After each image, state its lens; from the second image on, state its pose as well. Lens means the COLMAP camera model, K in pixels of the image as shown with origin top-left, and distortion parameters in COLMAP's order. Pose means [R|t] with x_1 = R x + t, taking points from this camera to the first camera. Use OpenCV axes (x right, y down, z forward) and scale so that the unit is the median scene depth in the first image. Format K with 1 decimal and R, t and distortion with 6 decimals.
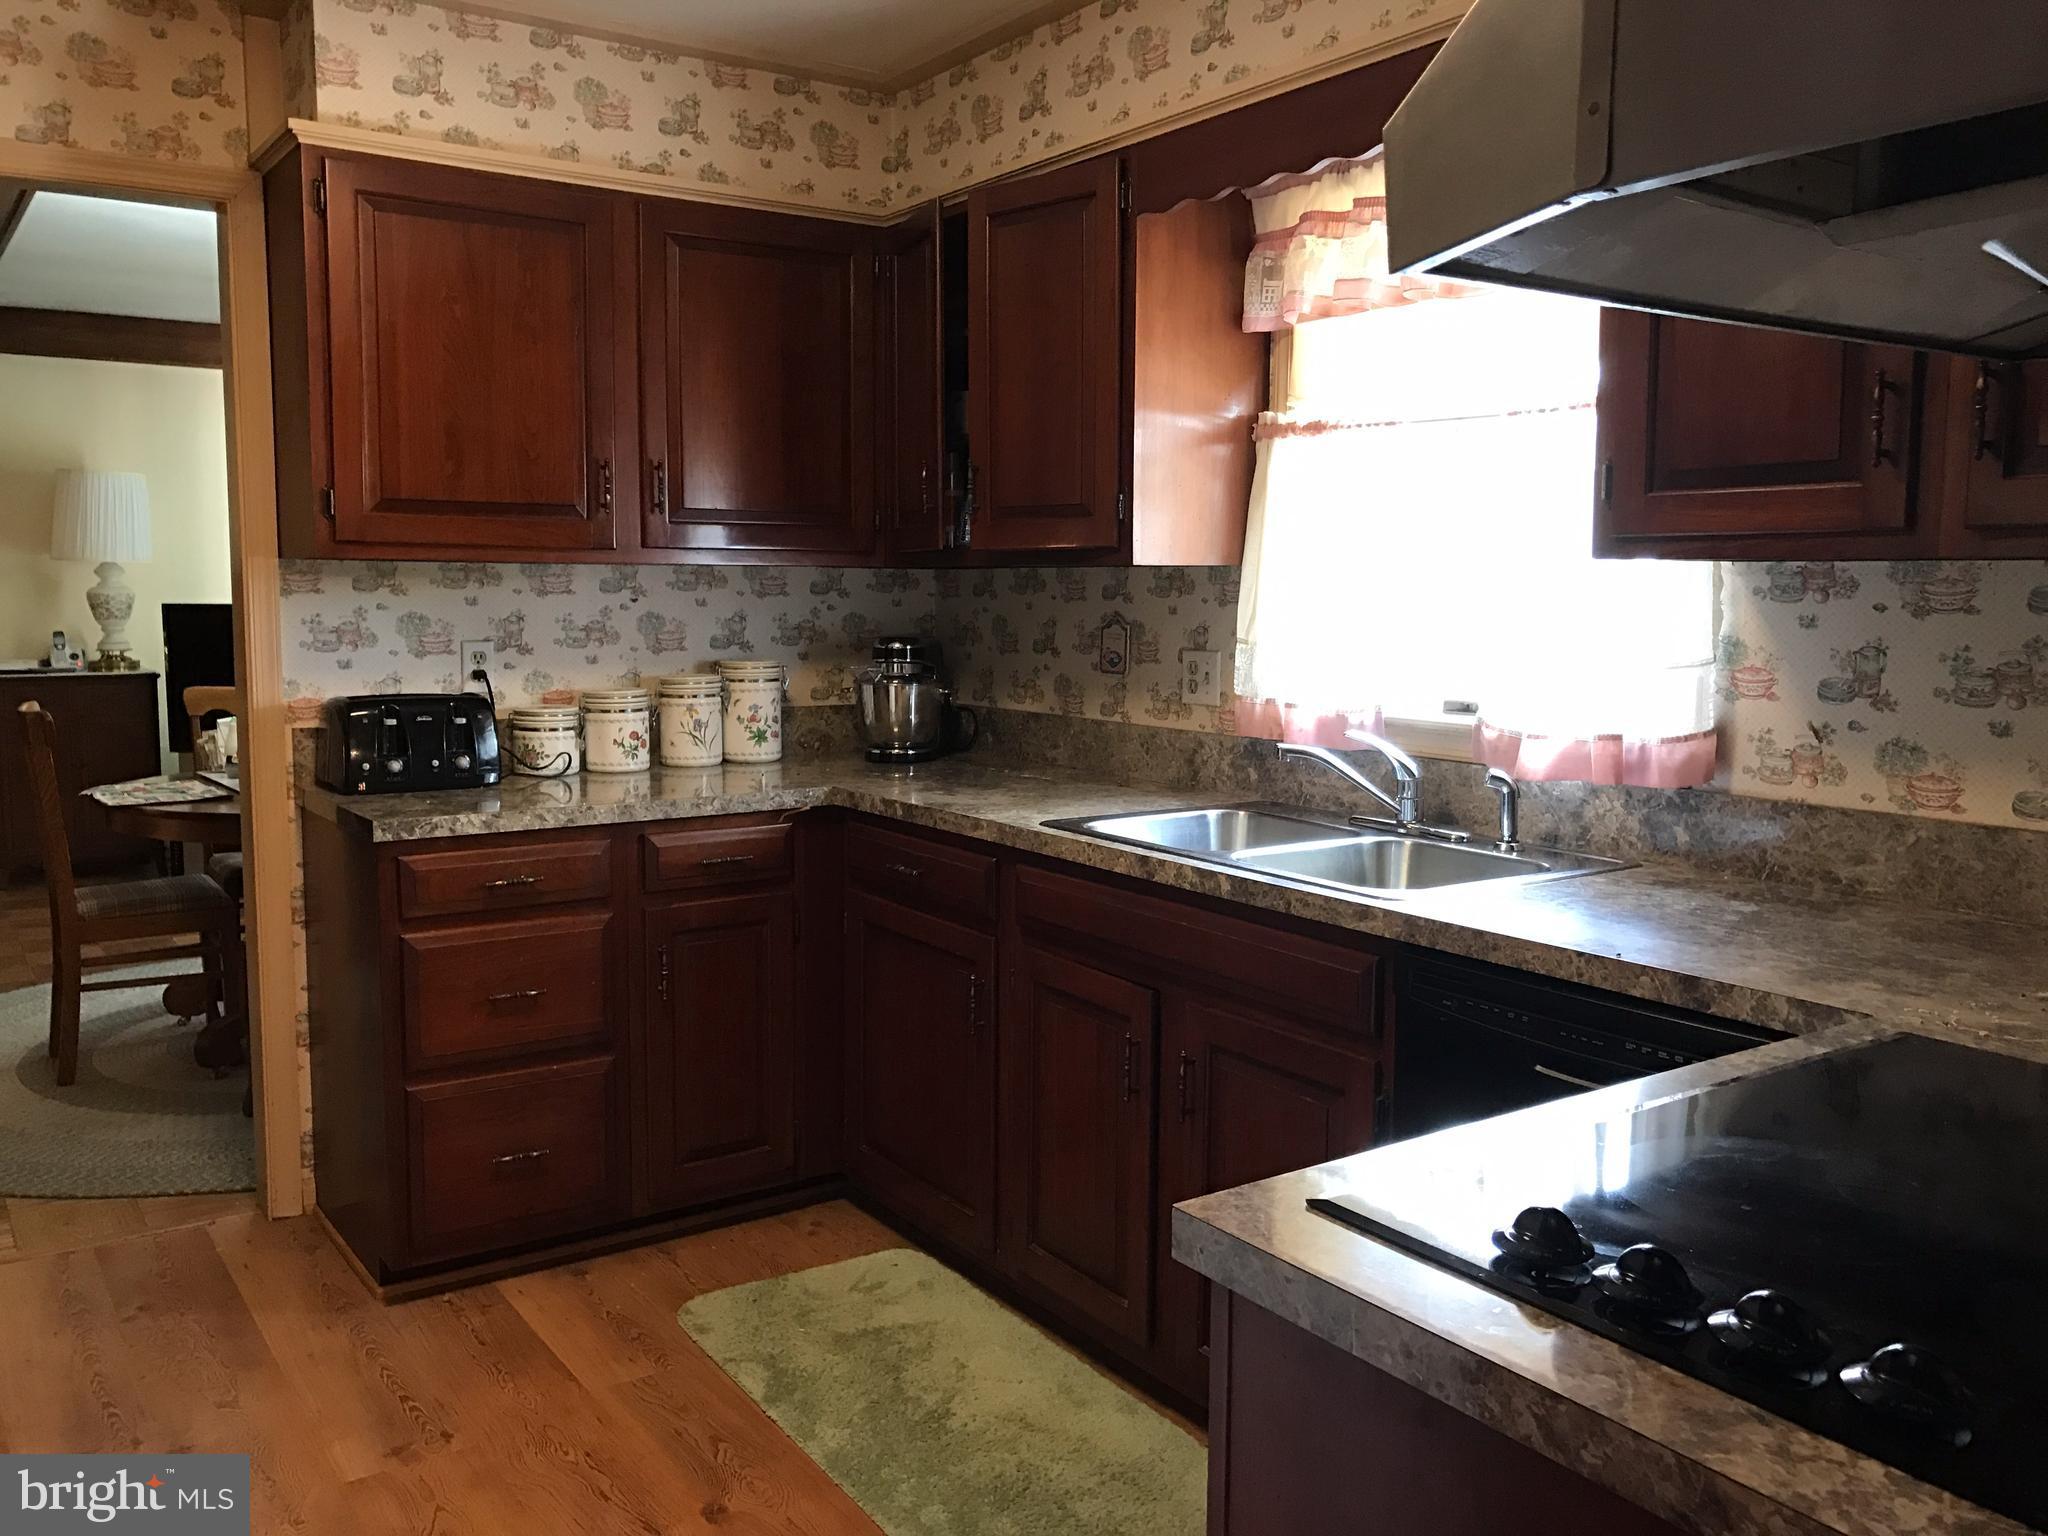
lens RADIAL K [[1666.4, 0, 1030.1], [0, 1666.4, 767.6], [0, 0, 1]] dist [-0.014486, 0.027457]
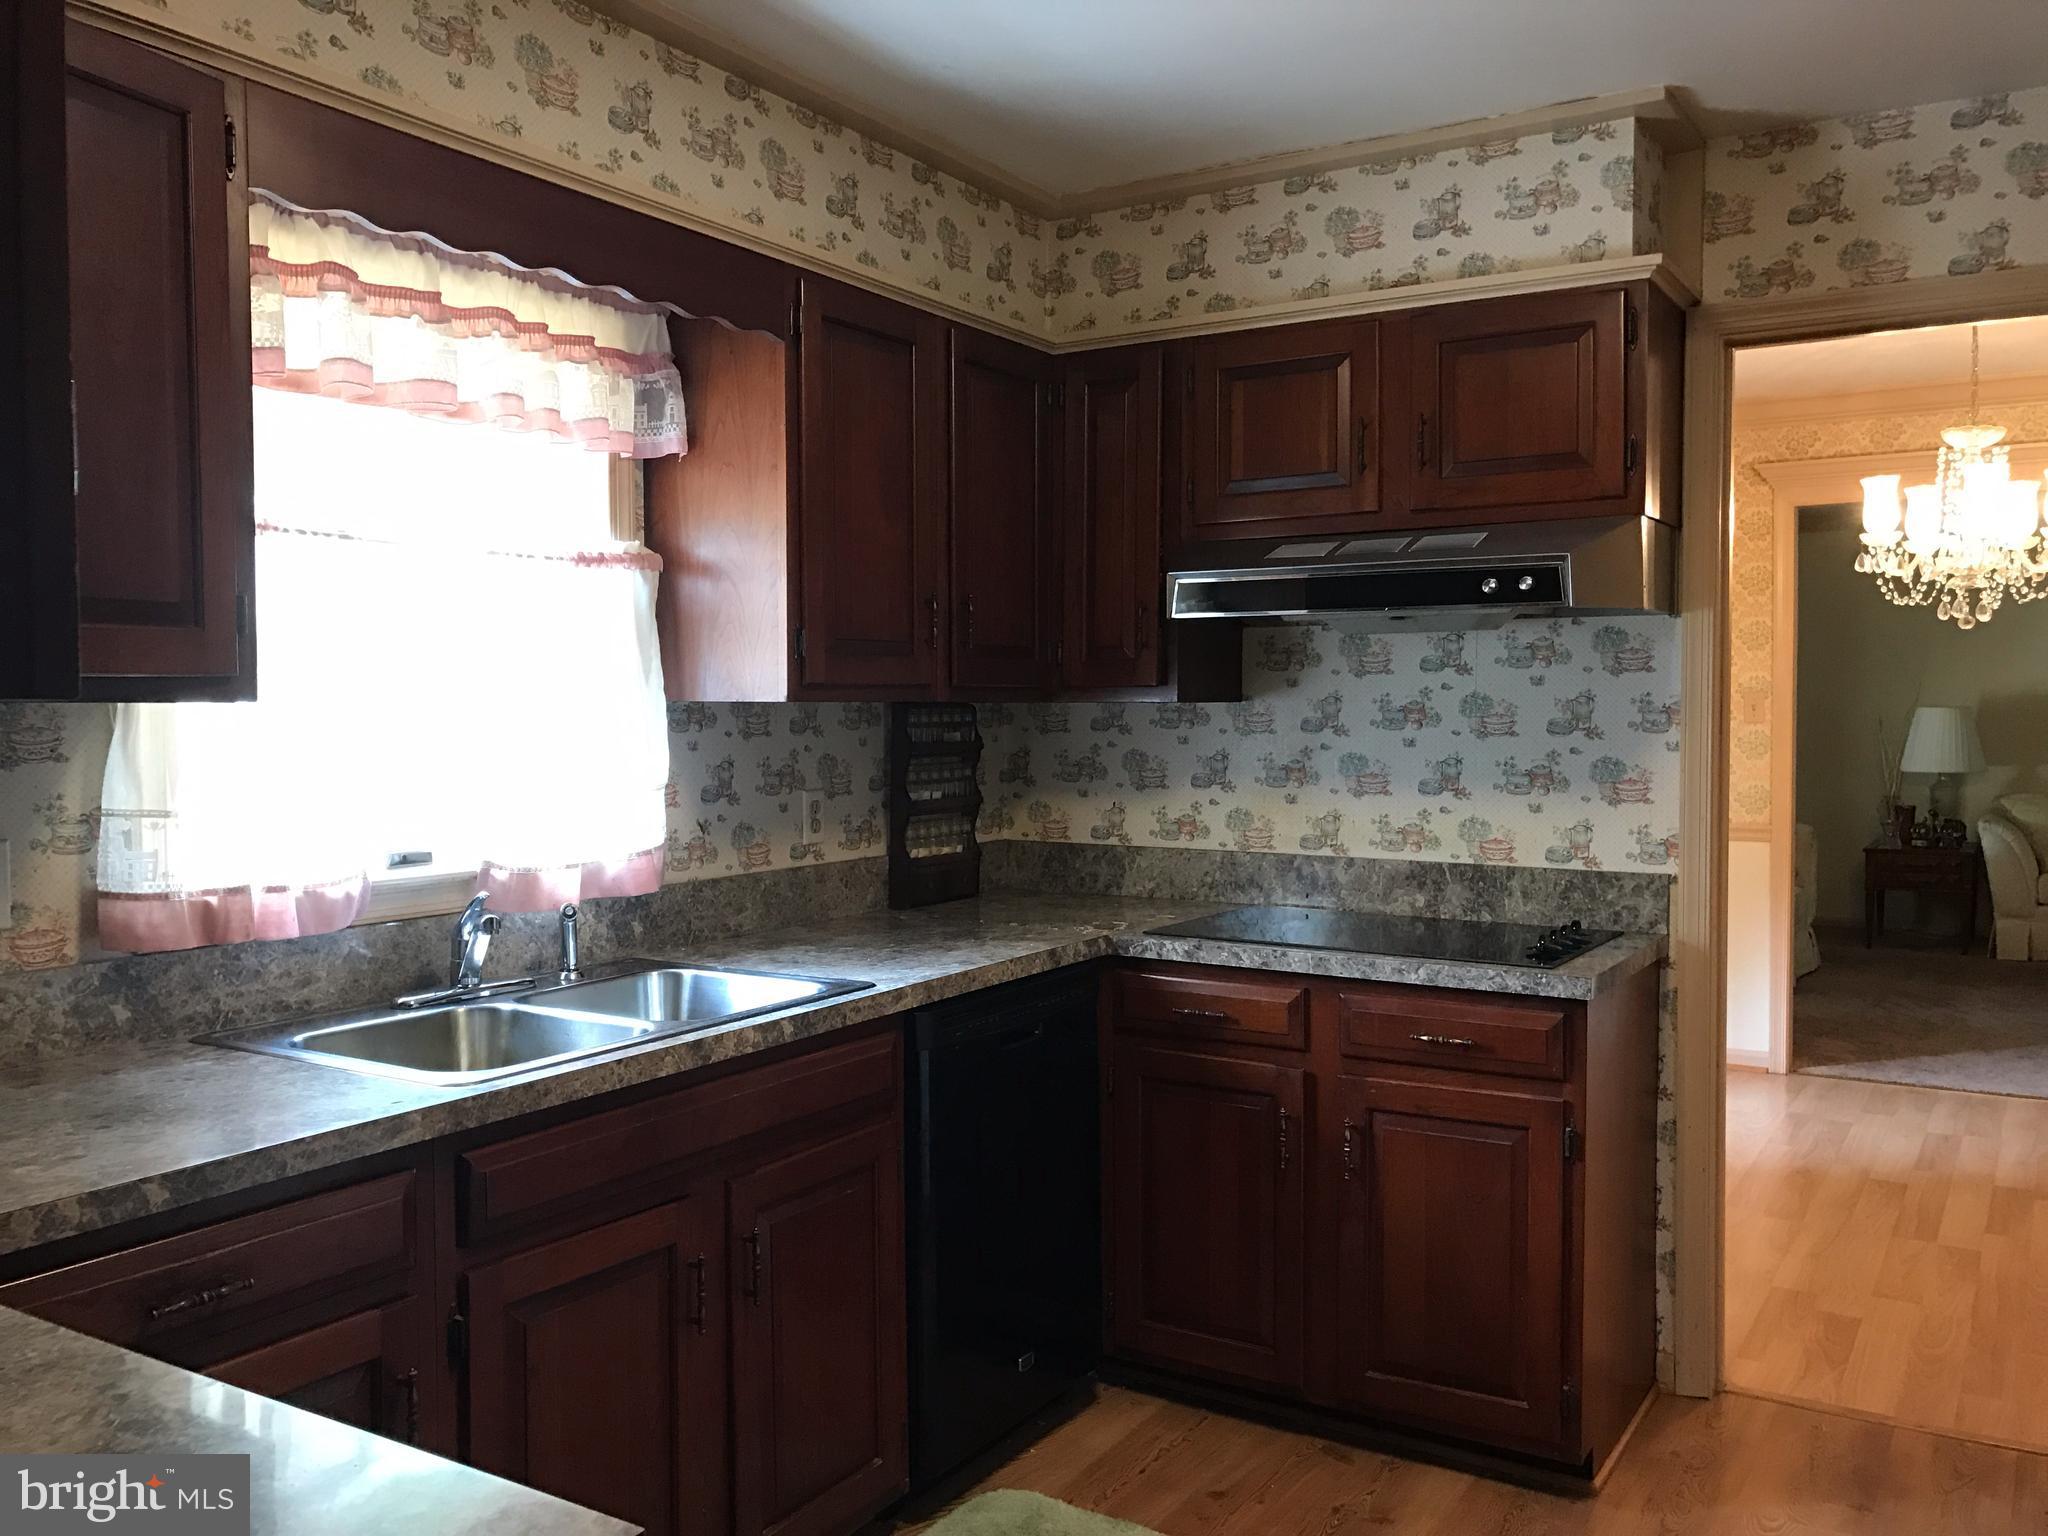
lens RADIAL K [[1666.4, 0, 1032.9], [0, 1666.4, 761.0], [0, 0, 1]] dist [-0.014486, 0.027457]
pose [[-0.406227, -0.036564, 0.913040, -0.652034], [0.103063, 0.990990, 0.085540, -0.121607], [-0.907941, 0.128849, -0.398799, 0.967068]]
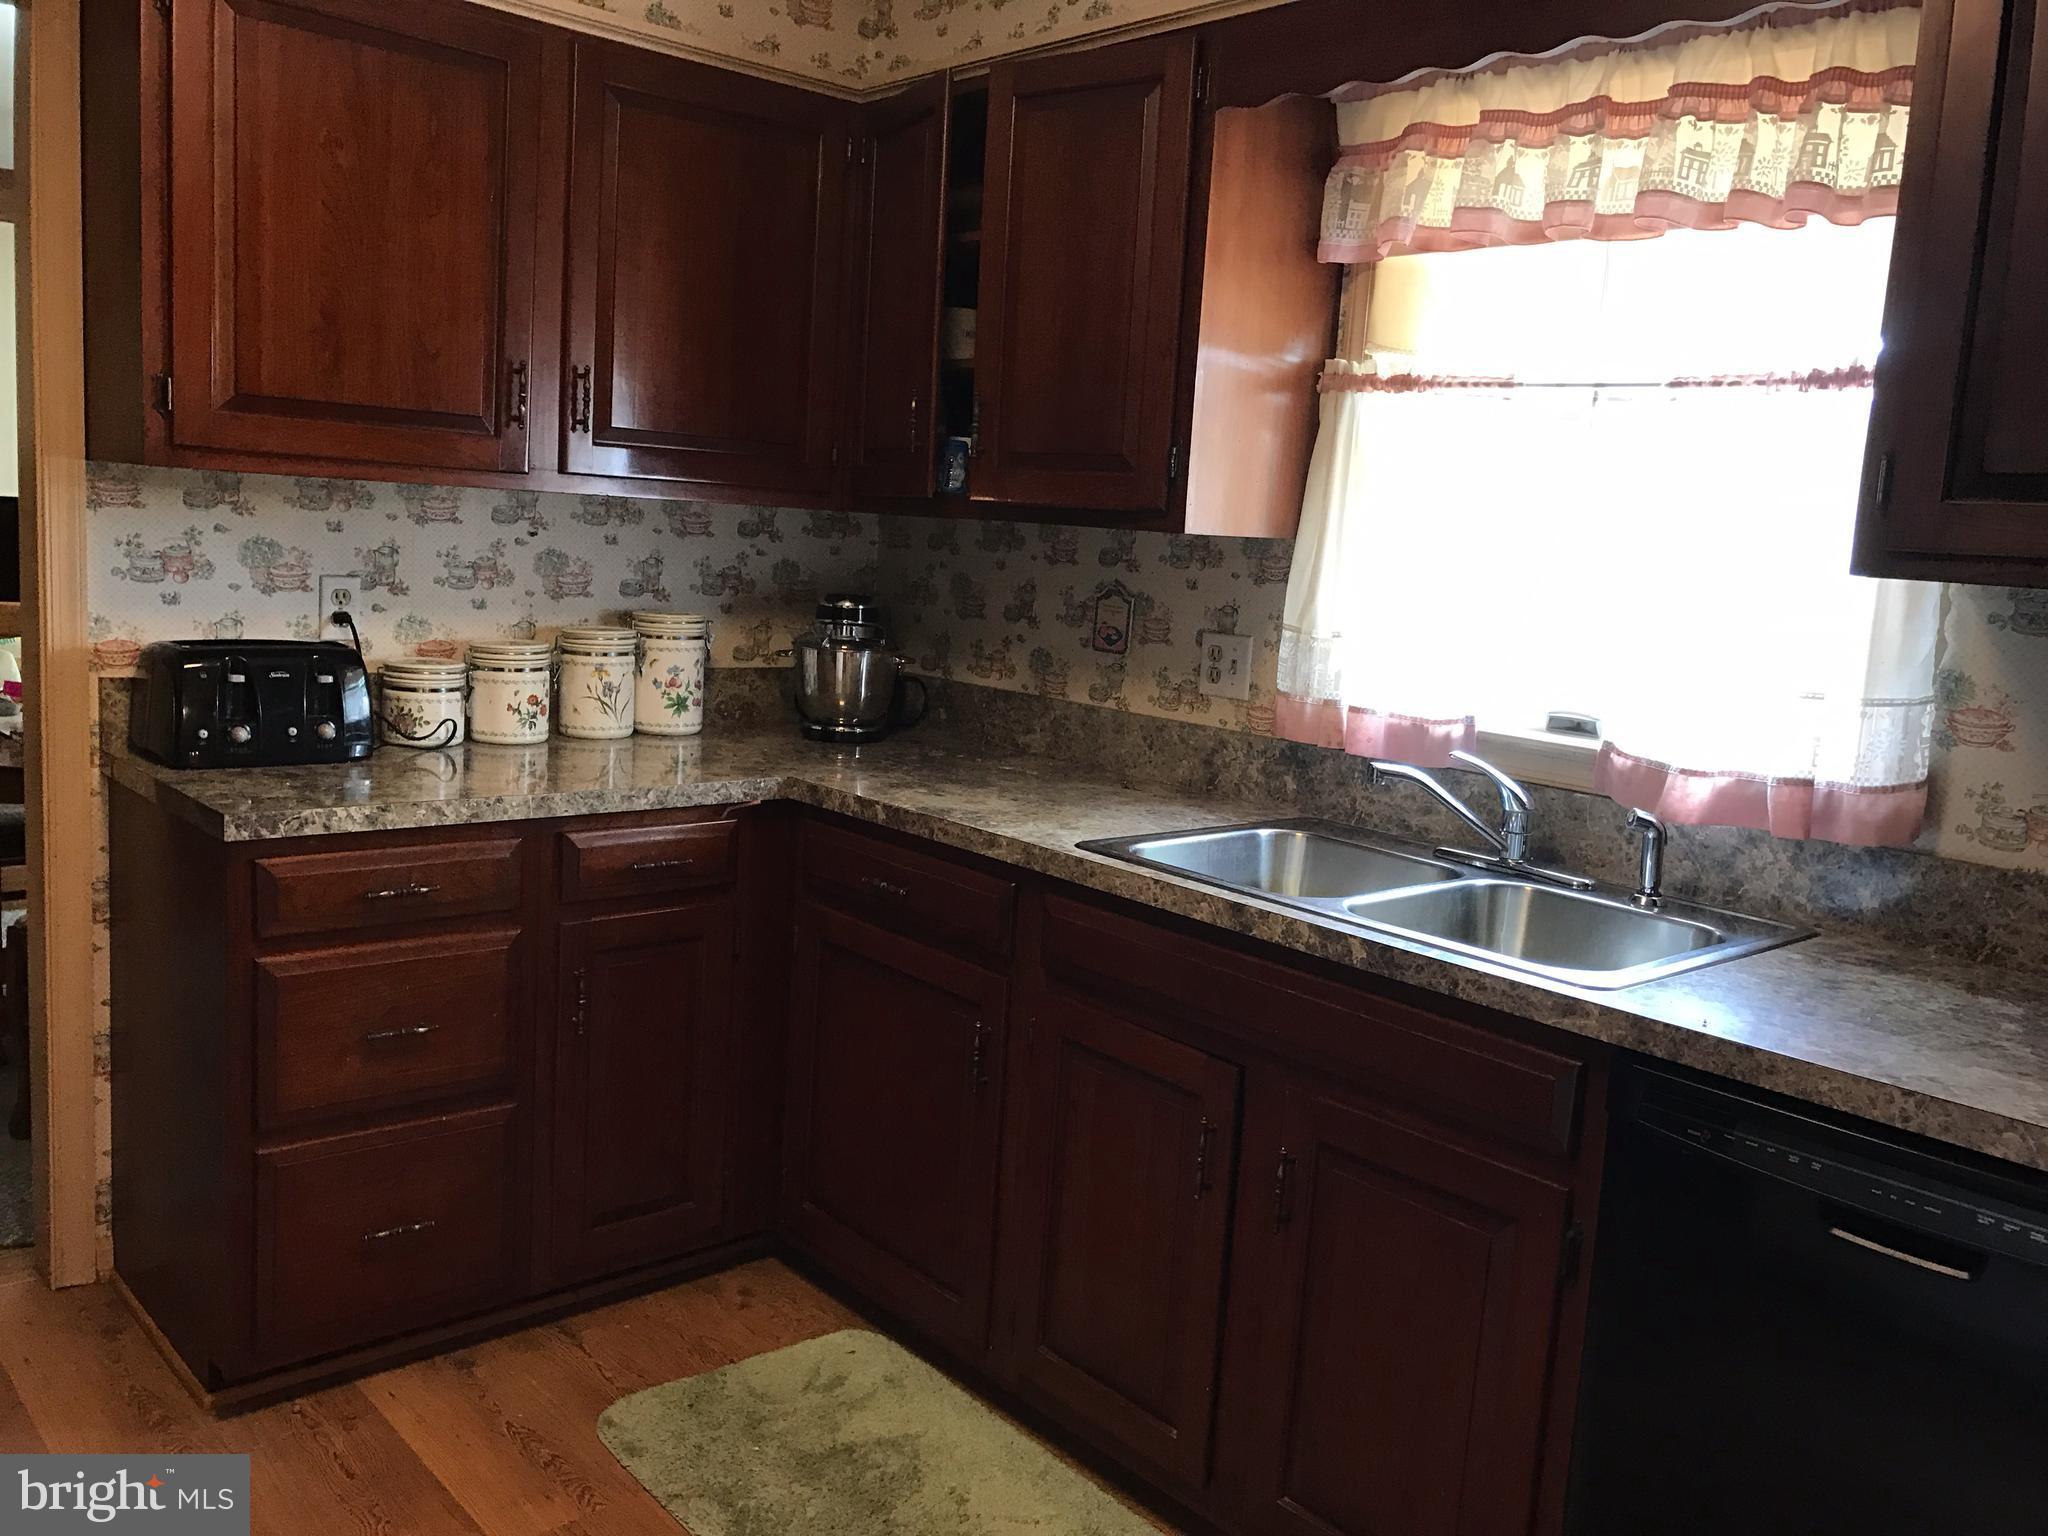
lens RADIAL K [[1666.4, 0, 1029.3], [0, 1666.4, 765.1], [0, 0, 1]] dist [-0.014486, 0.027457]
pose [[0.991120, 0.037915, 0.127454, -0.114636], [-0.042966, 0.998387, 0.037117, -0.033105], [-0.125841, -0.042264, 0.991150, 0.175100]]
